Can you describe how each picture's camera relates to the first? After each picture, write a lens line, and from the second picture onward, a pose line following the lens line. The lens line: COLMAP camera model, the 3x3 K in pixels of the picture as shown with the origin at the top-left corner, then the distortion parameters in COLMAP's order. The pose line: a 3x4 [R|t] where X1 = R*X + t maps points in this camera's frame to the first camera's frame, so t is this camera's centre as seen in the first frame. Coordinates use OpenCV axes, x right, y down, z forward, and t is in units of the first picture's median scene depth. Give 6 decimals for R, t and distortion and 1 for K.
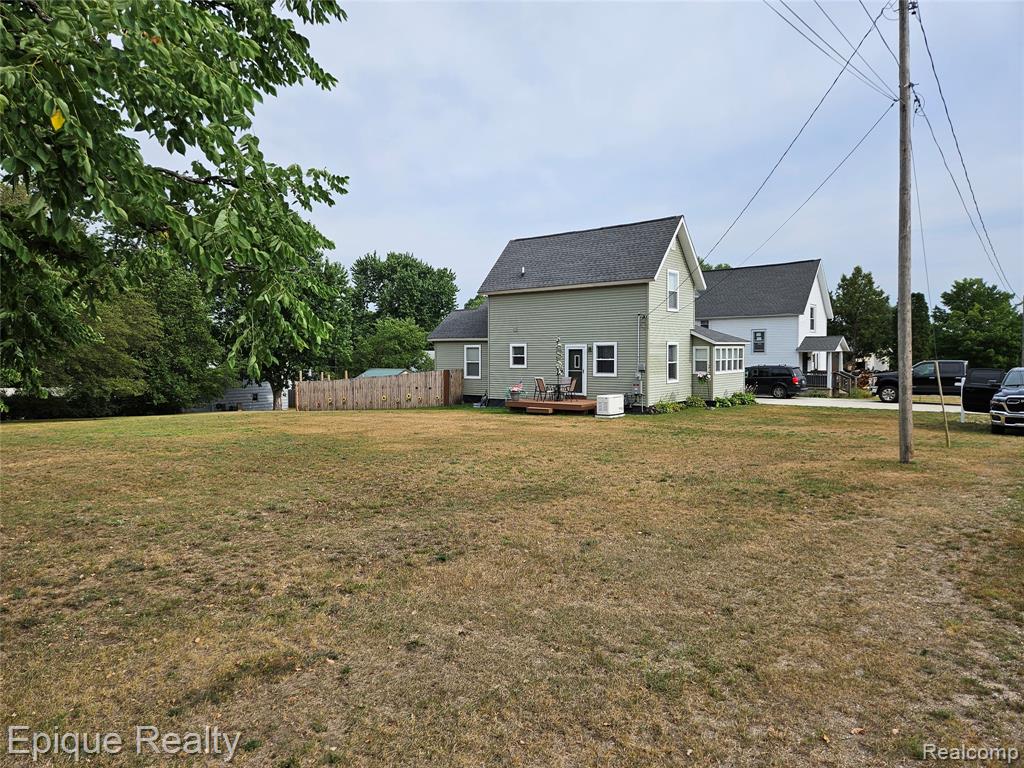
lens RADIAL K [[687.3, 0, 512.0], [0, 687.3, 384.0], [0, 0, 1]] dist [0.047292, -0.002290]
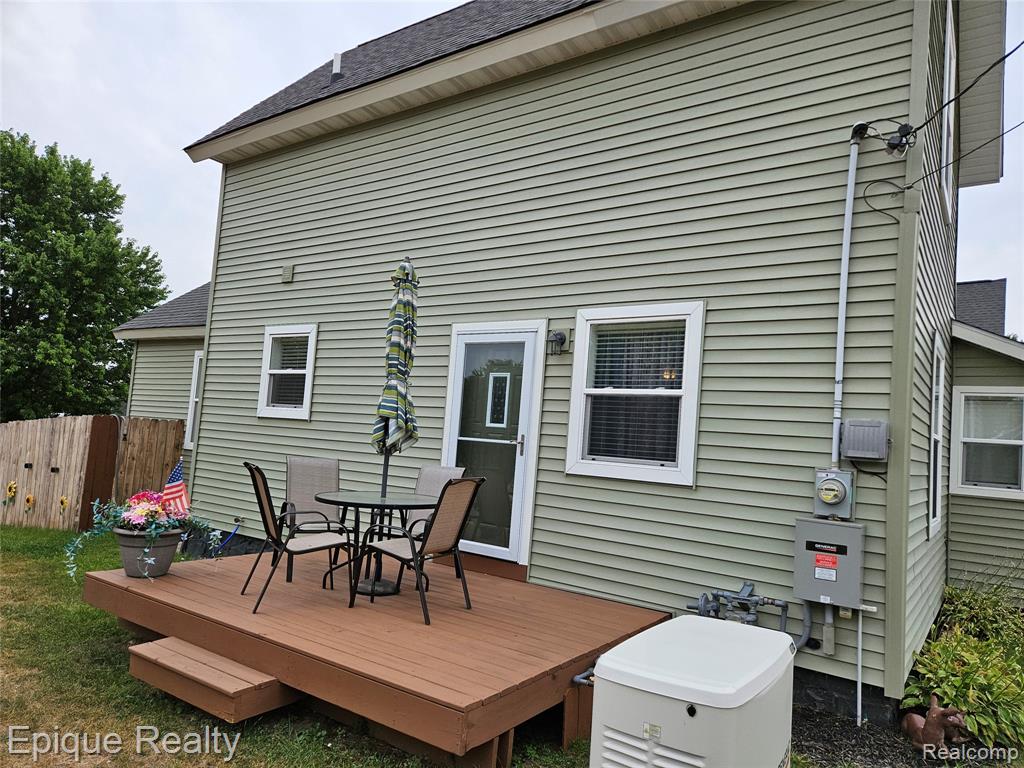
lens RADIAL K [[687.3, 0, 512.0], [0, 687.3, 384.0], [0, 0, 1]] dist [0.047292, -0.002290]
pose [[0.995253, 0.084047, 0.049068, 0.089172], [-0.077151, 0.988688, -0.128624, -0.009549], [-0.059323, 0.124227, 0.990479, 0.789766]]
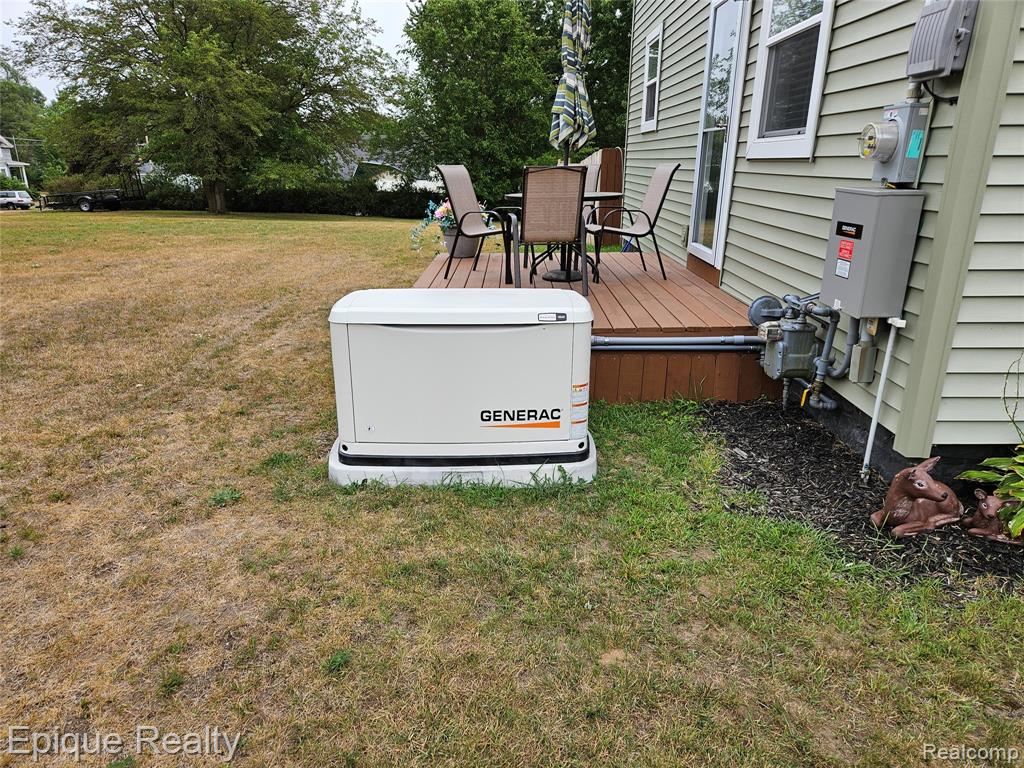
lens RADIAL K [[687.3, 0, 512.0], [0, 687.3, 384.0], [0, 0, 1]] dist [0.047292, -0.002290]
pose [[0.626774, 0.247910, -0.738712, 0.221225], [-0.042463, 0.957496, 0.285305, -0.004311], [0.778044, -0.147454, 0.610660, 0.838215]]
